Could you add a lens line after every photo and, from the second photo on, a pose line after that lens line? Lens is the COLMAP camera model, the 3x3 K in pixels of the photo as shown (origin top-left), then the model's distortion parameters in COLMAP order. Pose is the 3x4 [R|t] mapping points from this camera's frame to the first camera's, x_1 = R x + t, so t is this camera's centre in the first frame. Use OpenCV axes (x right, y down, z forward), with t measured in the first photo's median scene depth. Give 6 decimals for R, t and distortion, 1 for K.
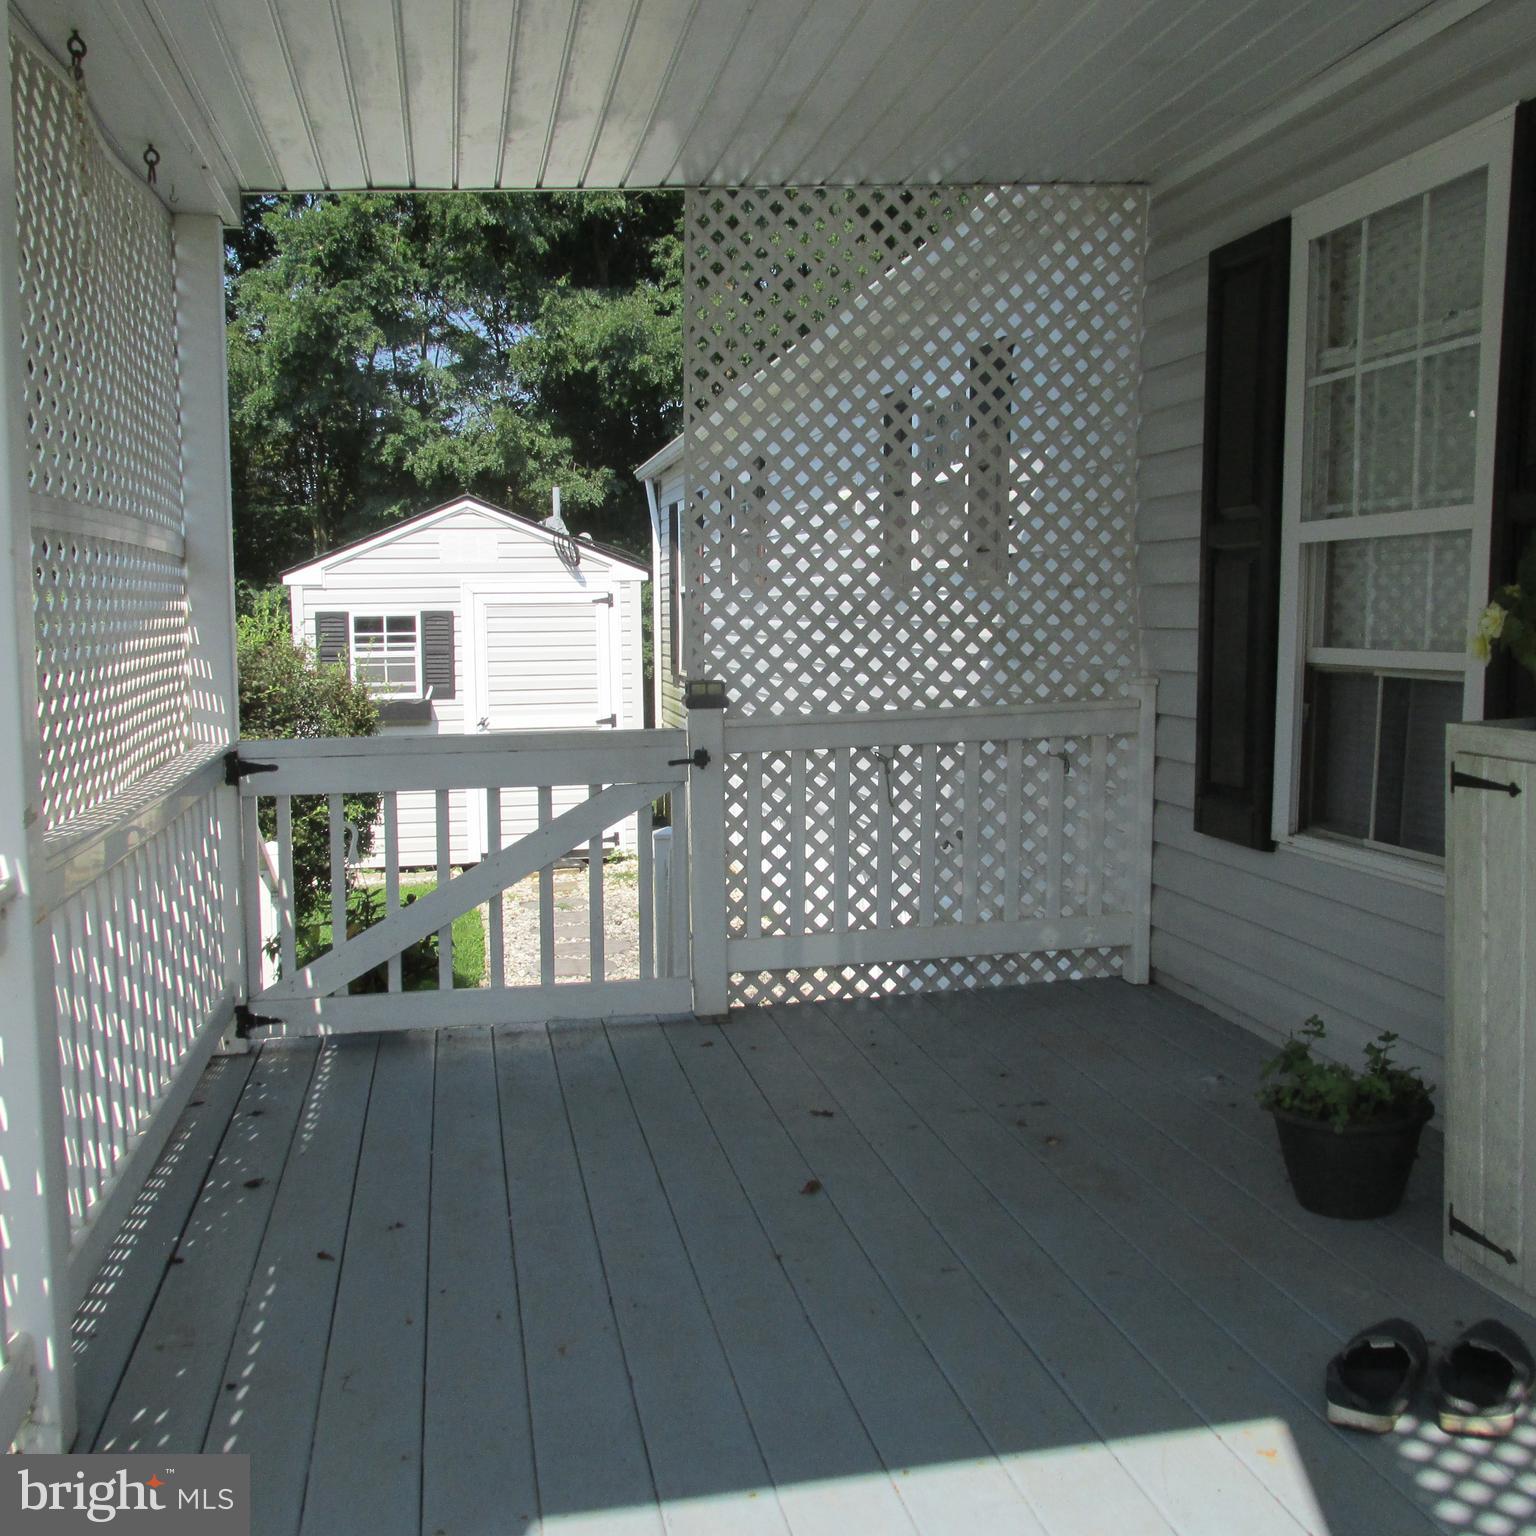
lens RADIAL K [[1623.7, 0, 768.0], [0, 1623.7, 768.0], [0, 0, 1]] dist [-0.000415, -0.000742]
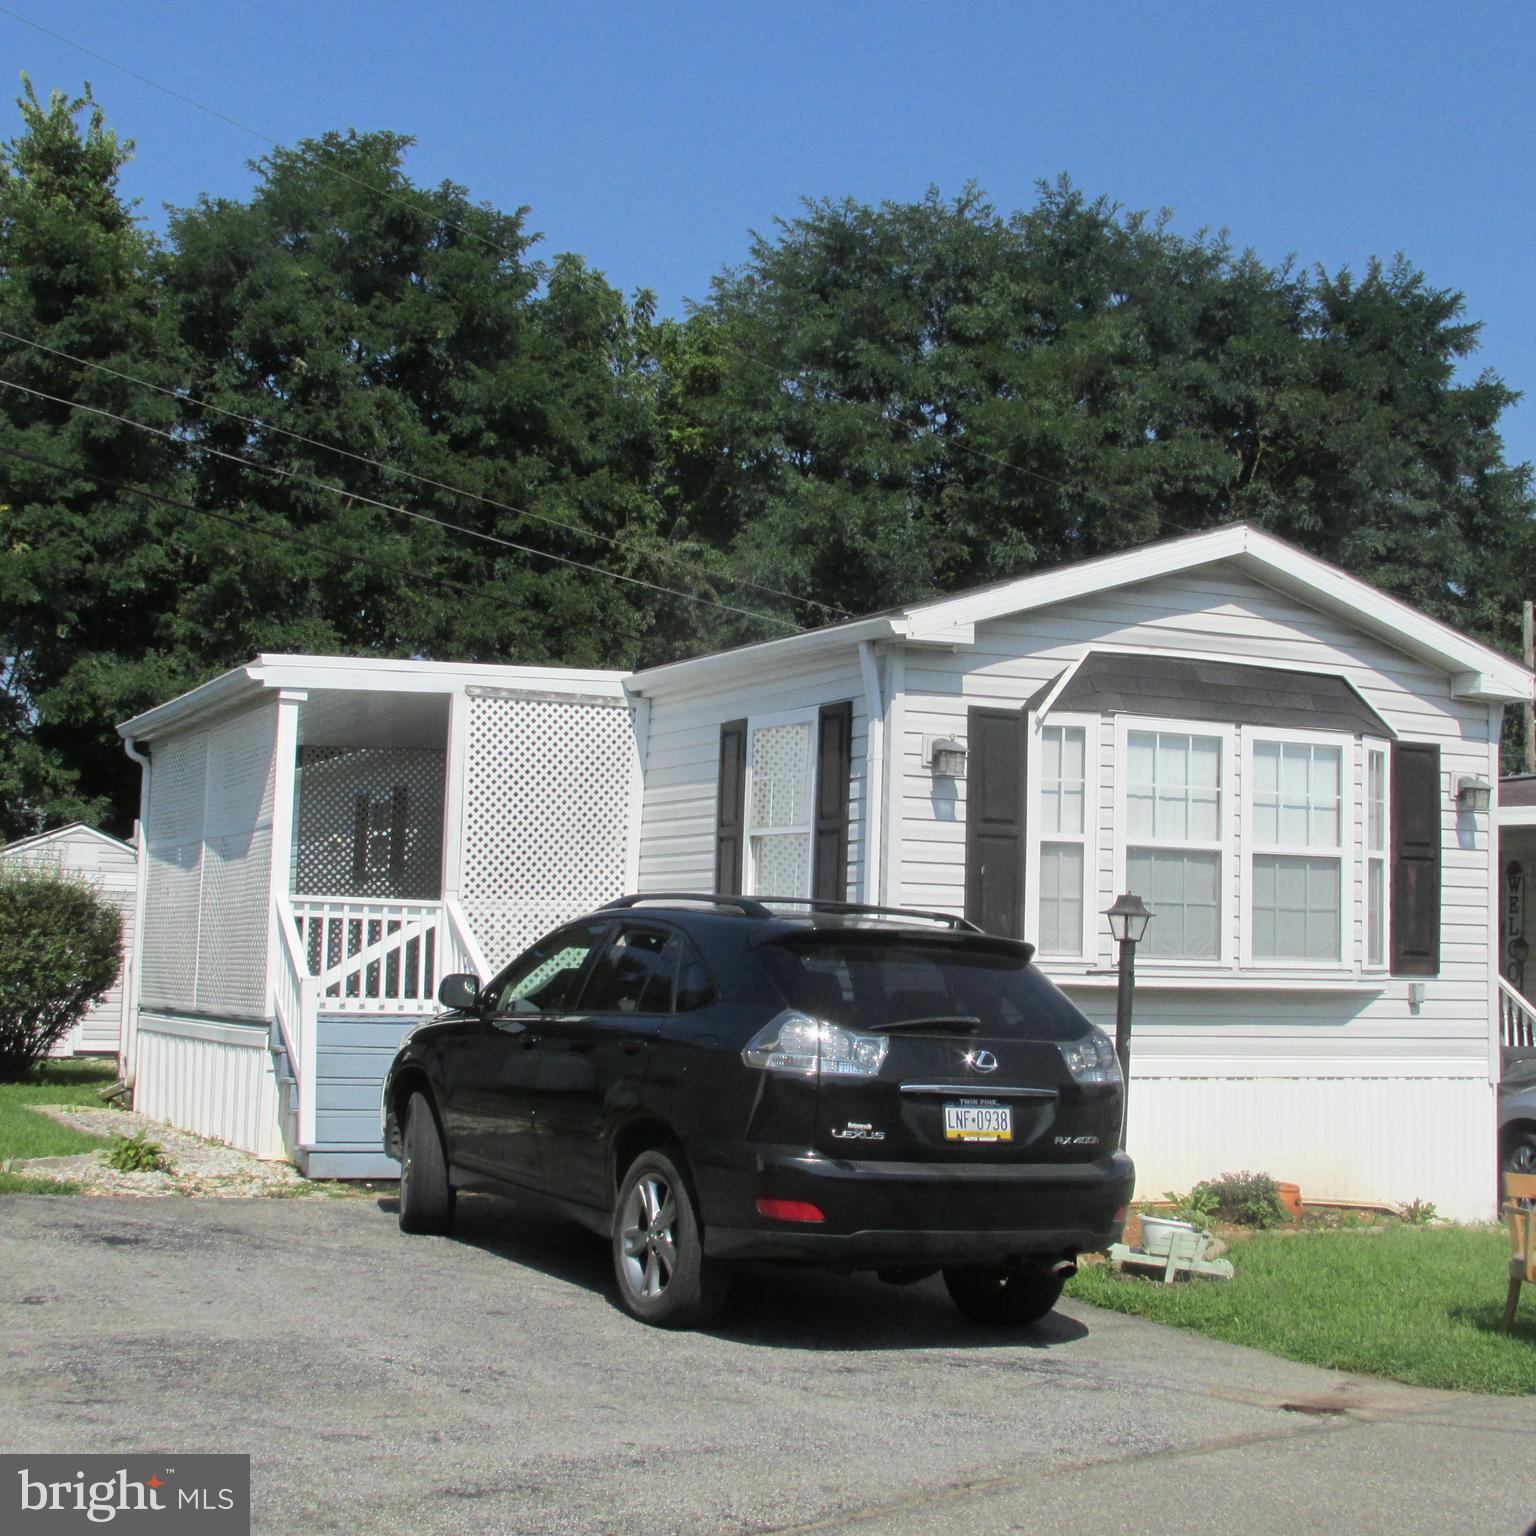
lens RADIAL K [[2543.1, 0, 768.0], [0, 2543.1, 768.0], [0, 0, 1]] dist [-0.001635, -0.006069]
pose [[0.967063, 0.056304, 0.248231, -0.141468], [-0.008999, 0.982182, -0.187719, 0.218543], [-0.254377, 0.179302, 0.950338, -1.395218]]
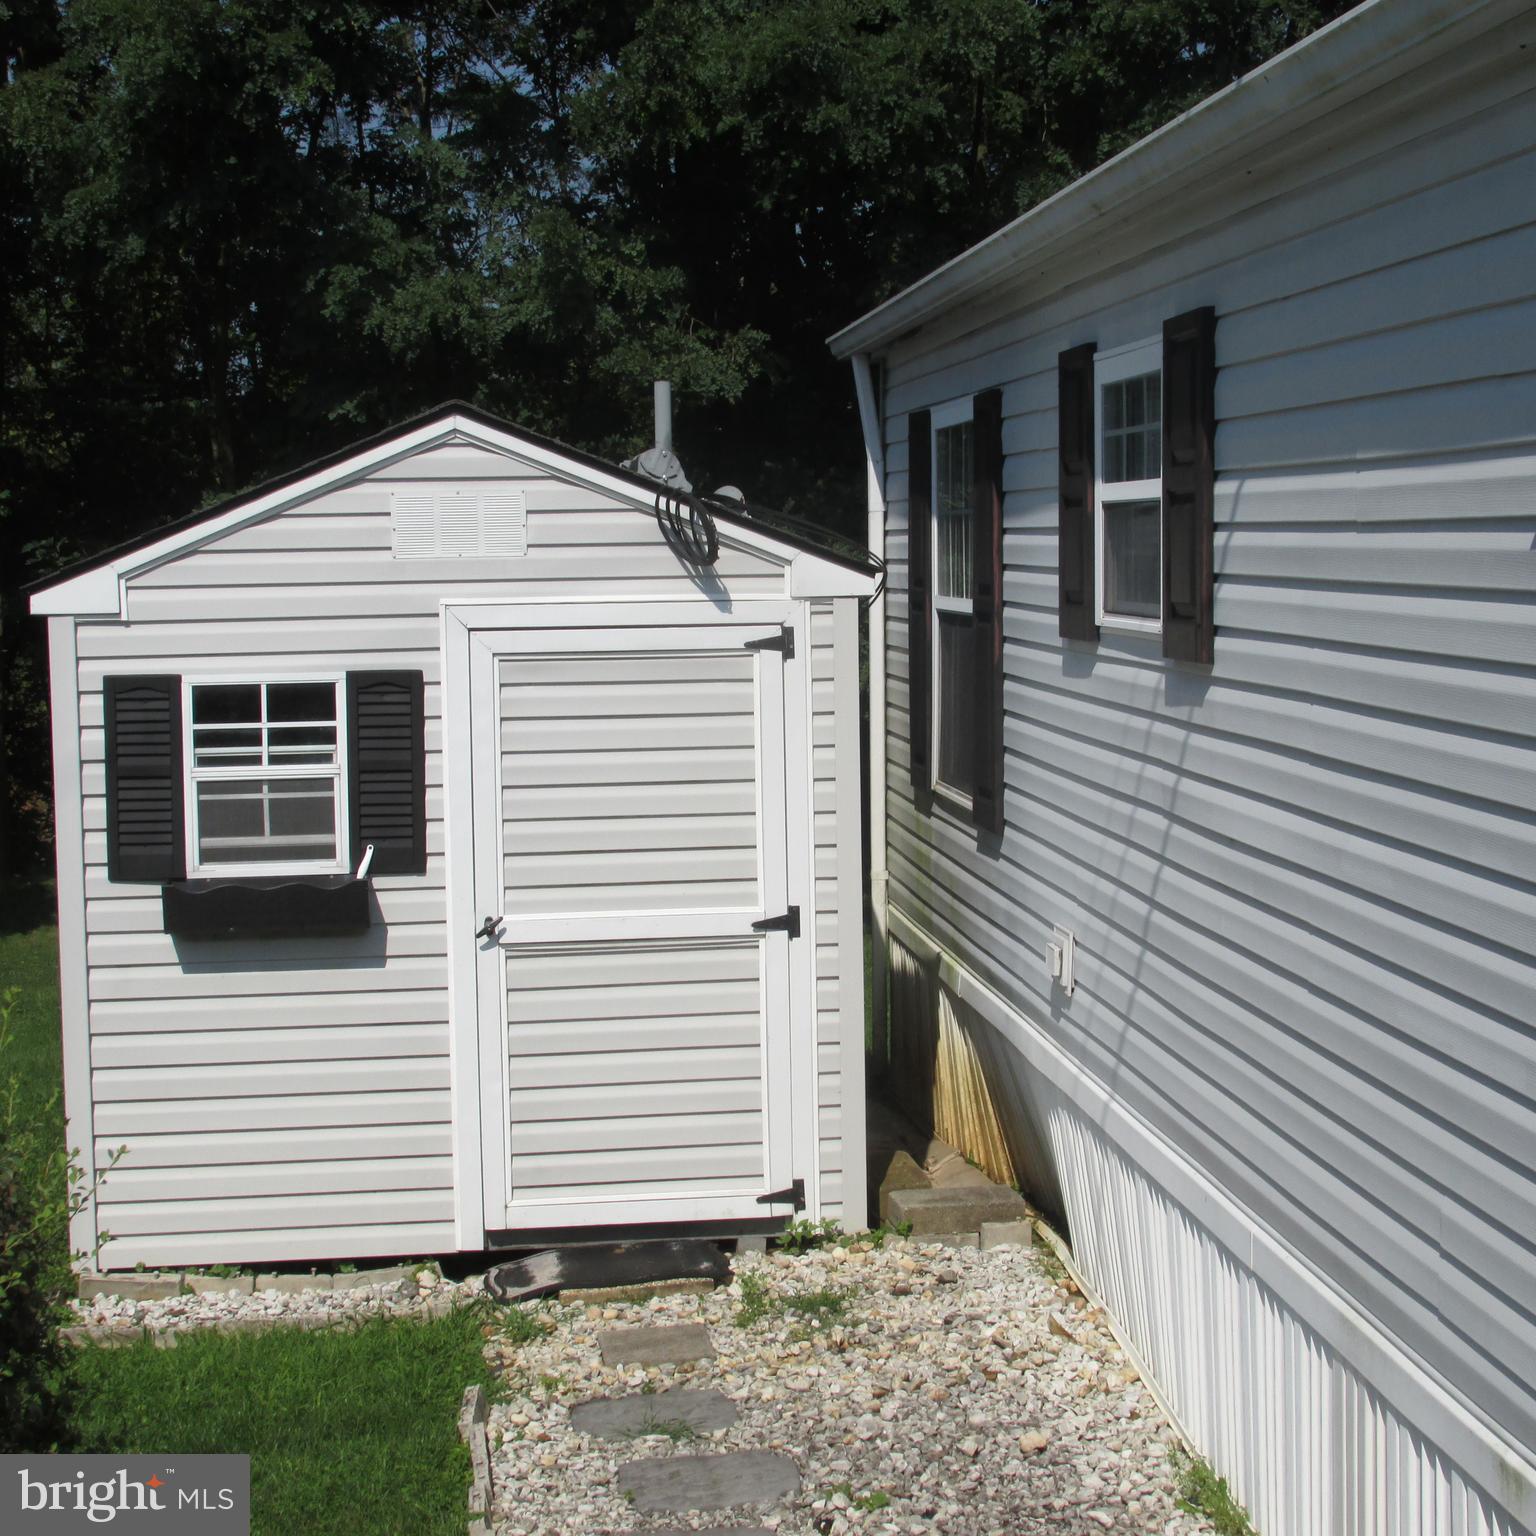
lens RADIAL K [[2541.8, 0, 927.1], [0, 2541.8, 764.8], [0, 0, 1]] dist [-0.283686, 0.919075]
pose [[0.999821, 0.004328, -0.018410, -0.043921], [-0.004464, 0.999963, -0.007350, -0.060804], [0.018378, 0.007431, 0.999803, 0.307695]]
